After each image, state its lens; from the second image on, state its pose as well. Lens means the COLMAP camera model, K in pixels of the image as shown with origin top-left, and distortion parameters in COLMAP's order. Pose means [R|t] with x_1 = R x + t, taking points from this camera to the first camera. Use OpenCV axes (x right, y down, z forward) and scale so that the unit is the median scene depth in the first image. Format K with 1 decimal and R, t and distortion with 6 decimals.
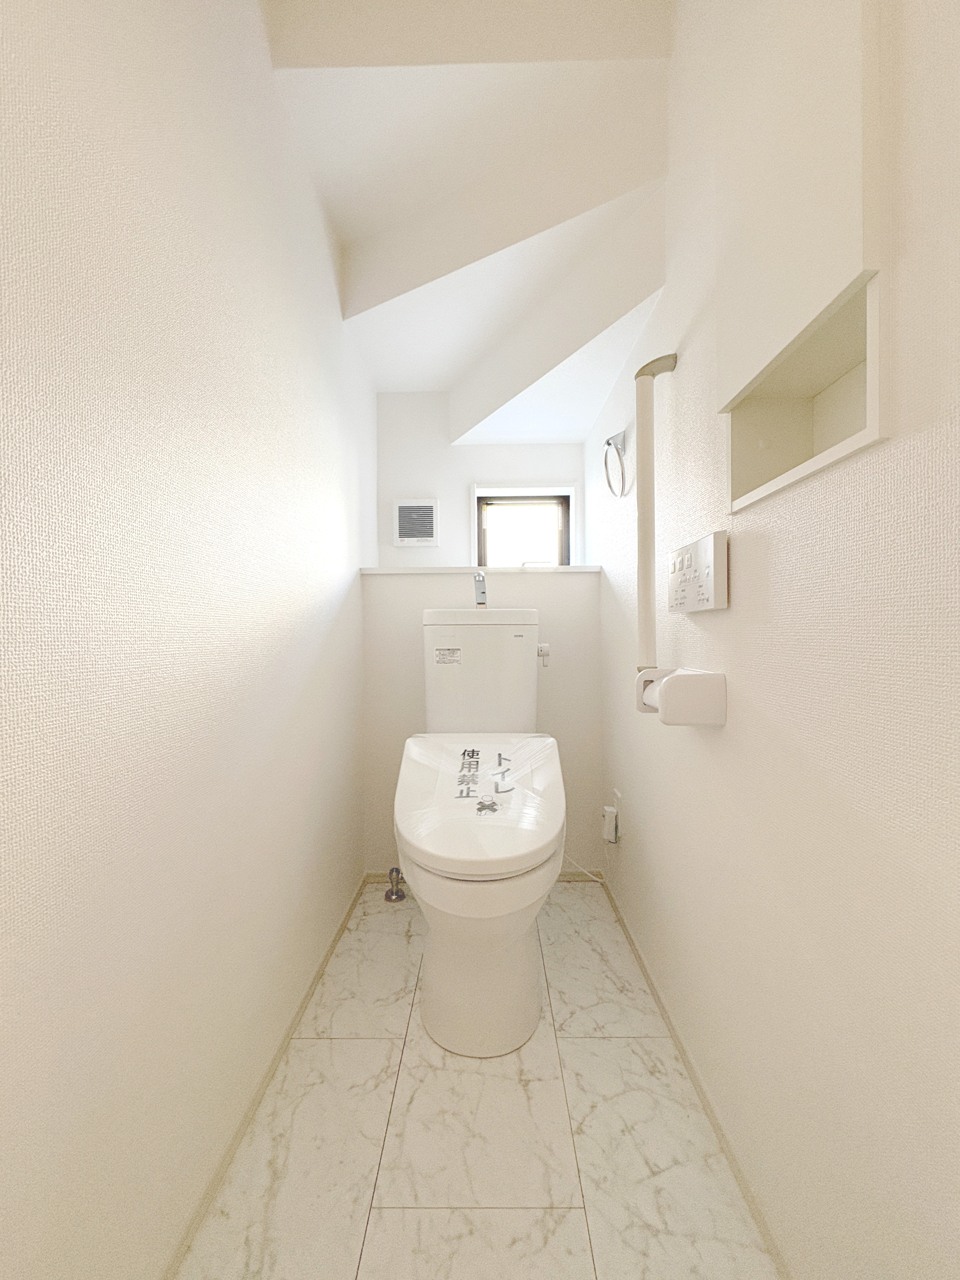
lens RADIAL K [[508.2, 0, 483.9], [0, 508.2, 642.3], [0, 0, 1]] dist [-0.001217, 0.000680]
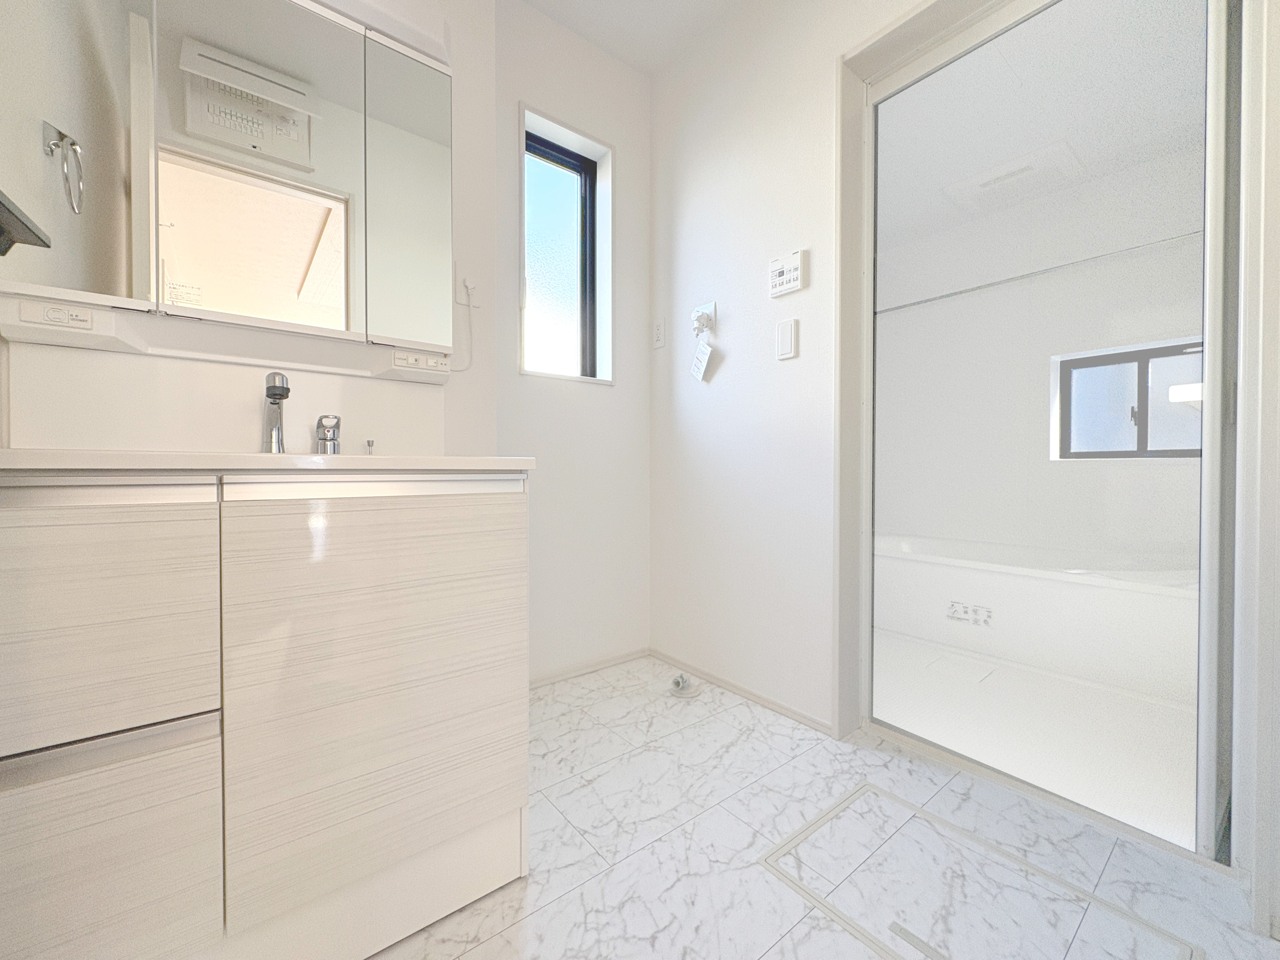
lens RADIAL K [[508.2, 0, 636.7], [0, 508.2, 472.4], [0, 0, 1]] dist [-0.001217, 0.000680]
pose [[-0.627346, 0.001683, 0.778739, -1.132610], [0.017435, 0.999777, 0.011885, 0.033226], [-0.778546, 0.021033, -0.627236, 1.857032]]
